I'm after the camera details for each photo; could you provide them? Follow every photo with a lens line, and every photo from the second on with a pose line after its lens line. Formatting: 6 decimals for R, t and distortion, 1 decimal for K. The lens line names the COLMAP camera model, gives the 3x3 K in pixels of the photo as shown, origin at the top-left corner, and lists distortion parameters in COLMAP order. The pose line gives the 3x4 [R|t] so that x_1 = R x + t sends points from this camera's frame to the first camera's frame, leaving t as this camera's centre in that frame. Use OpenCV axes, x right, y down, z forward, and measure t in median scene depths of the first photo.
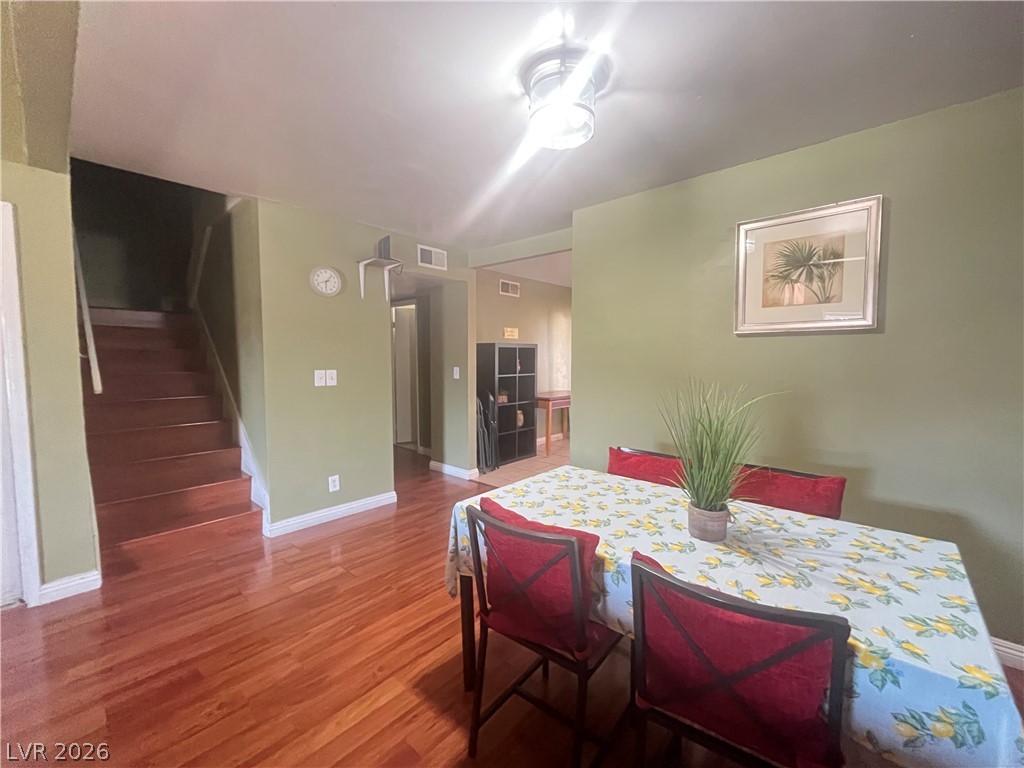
lens RADIAL K [[418.8, 0, 512.0], [0, 418.8, 384.0], [0, 0, 1]] dist [-0.008550, 0.000034]
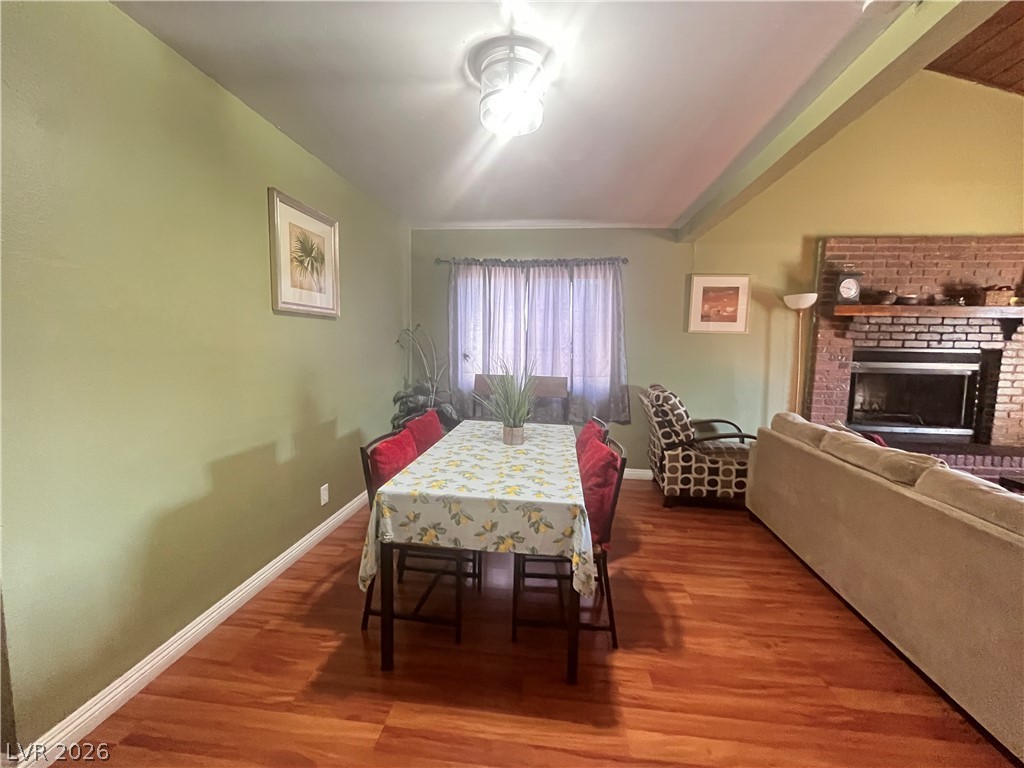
lens RADIAL K [[418.8, 0, 512.0], [0, 418.8, 384.0], [0, 0, 1]] dist [-0.008550, 0.000034]
pose [[-0.570874, -0.090874, 0.815993, -0.646766], [0.035338, 0.990215, 0.134999, -0.081956], [-0.820277, 0.105903, -0.562077, 1.371976]]
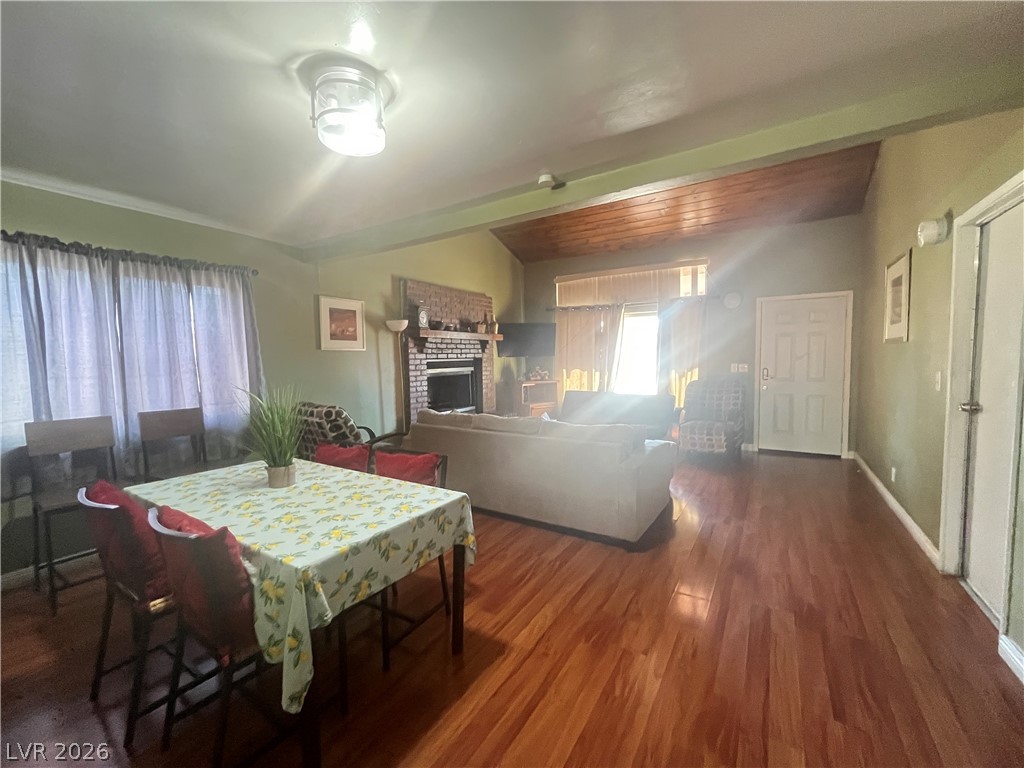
lens RADIAL K [[418.8, 0, 512.0], [0, 418.8, 384.0], [0, 0, 1]] dist [-0.008550, 0.000034]
pose [[-0.985930, 0.024232, -0.165396, -0.064981], [0.002834, 0.991718, 0.128404, -0.124089], [0.167138, 0.126128, -0.977833, 1.771404]]
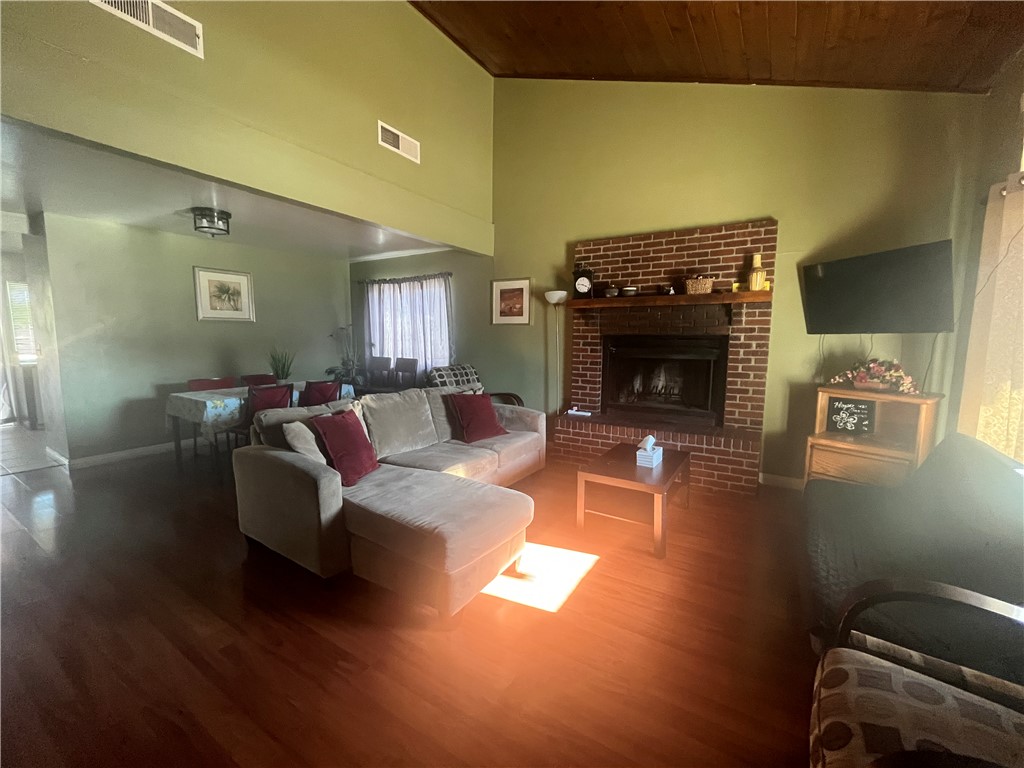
lens RADIAL K [[418.8, 0, 512.0], [0, 418.8, 384.0], [0, 0, 1]] dist [-0.008550, 0.000034]
pose [[-0.169575, -0.114280, 0.978869, -2.090538], [0.059688, 0.990240, 0.125947, 0.015139], [-0.983708, 0.079784, -0.161098, -0.151396]]
